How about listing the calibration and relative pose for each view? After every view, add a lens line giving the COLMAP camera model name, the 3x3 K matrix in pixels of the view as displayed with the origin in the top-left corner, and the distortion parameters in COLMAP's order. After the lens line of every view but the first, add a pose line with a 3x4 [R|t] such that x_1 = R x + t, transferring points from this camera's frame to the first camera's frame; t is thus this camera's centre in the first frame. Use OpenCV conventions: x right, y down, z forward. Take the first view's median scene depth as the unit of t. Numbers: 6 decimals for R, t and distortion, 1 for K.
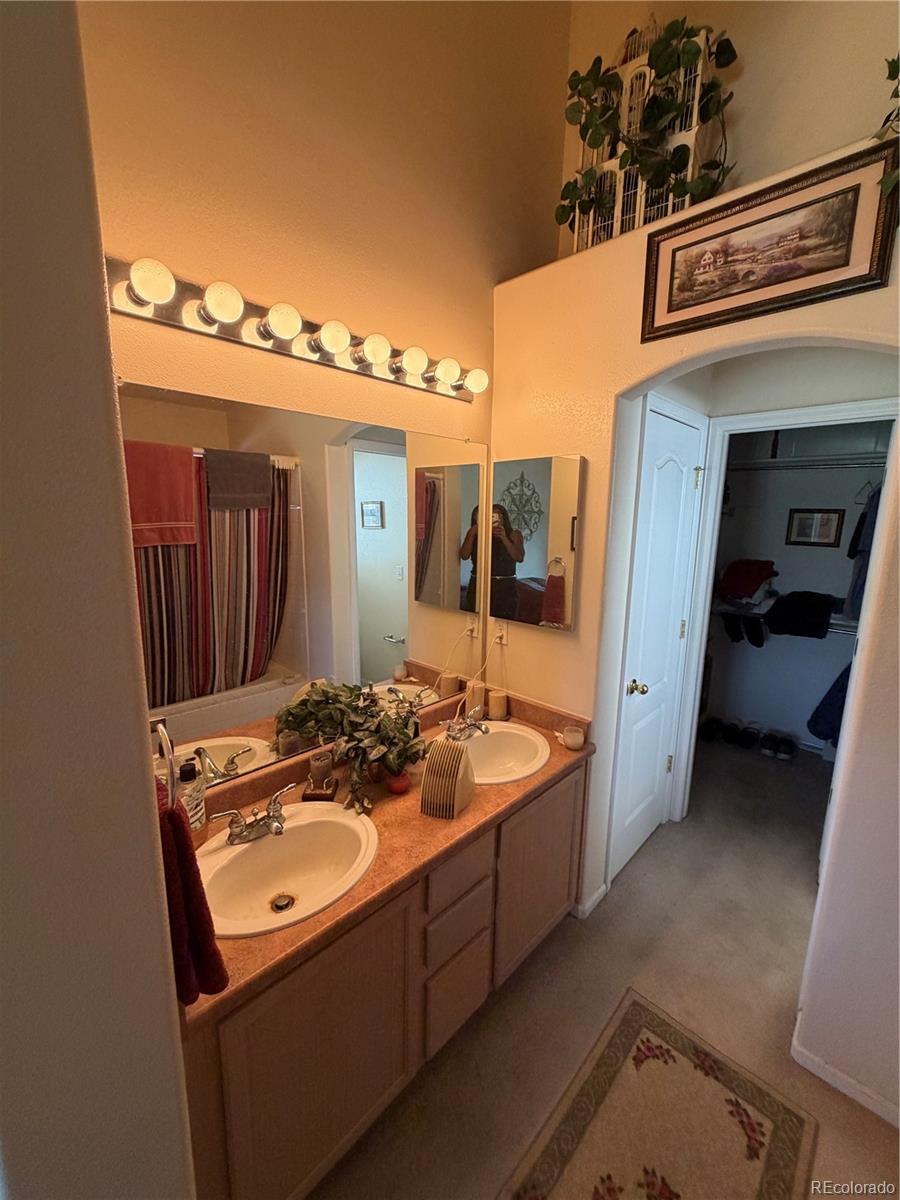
lens RADIAL K [[479.5, 0, 453.1], [0, 479.5, 595.1], [0, 0, 1]] dist [0.000591, 0.000307]
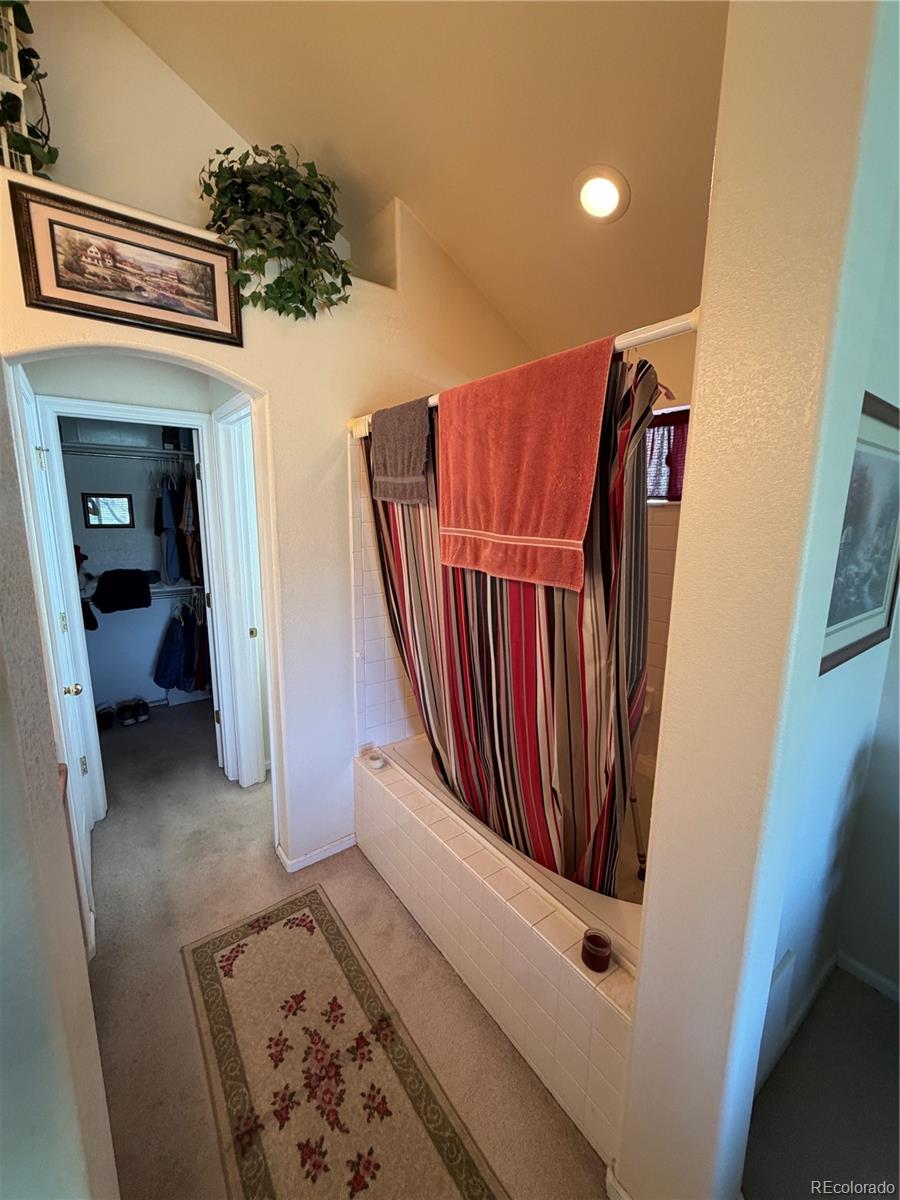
lens RADIAL K [[479.5, 0, 447.7], [0, 479.5, 595.8], [0, 0, 1]] dist [0.000591, 0.000307]
pose [[0.169786, -0.195122, 0.965971, -0.447235], [0.161036, 0.972521, 0.168141, -0.026072], [-0.972235, 0.127008, 0.196542, 0.133093]]
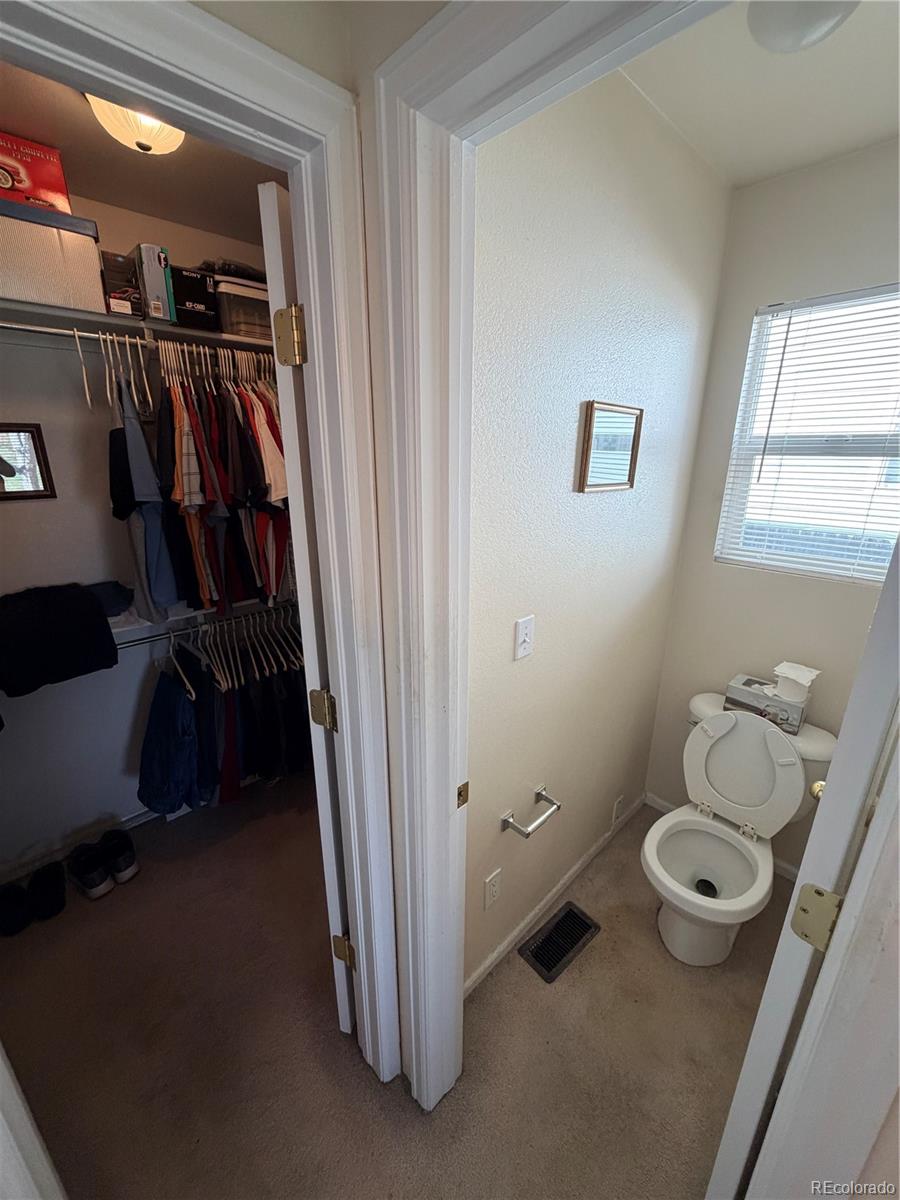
lens RADIAL K [[479.5, 0, 439.3], [0, 479.5, 591.9], [0, 0, 1]] dist [0.000591, 0.000307]
pose [[0.044859, -0.321130, 0.945972, 0.578816], [0.178748, 0.934224, 0.308665, -0.187802], [-0.982872, 0.155245, 0.099310, 1.126791]]
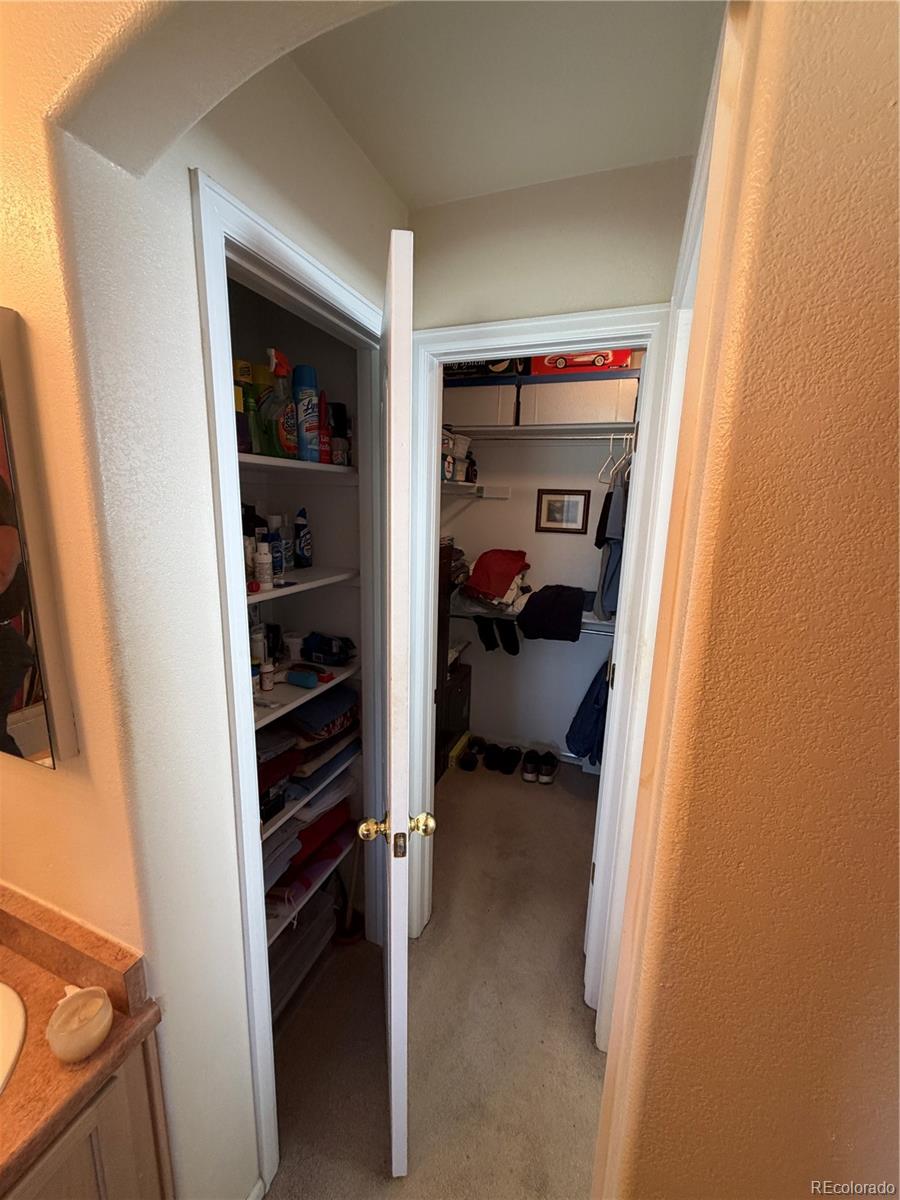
lens RADIAL K [[479.5, 0, 450.8], [0, 479.5, 597.2], [0, 0, 1]] dist [0.000591, 0.000307]
pose [[0.919599, -0.069804, 0.386607, 0.478475], [0.057431, 0.997402, 0.043478, -0.075965], [-0.388637, -0.017780, 0.921219, 0.599211]]
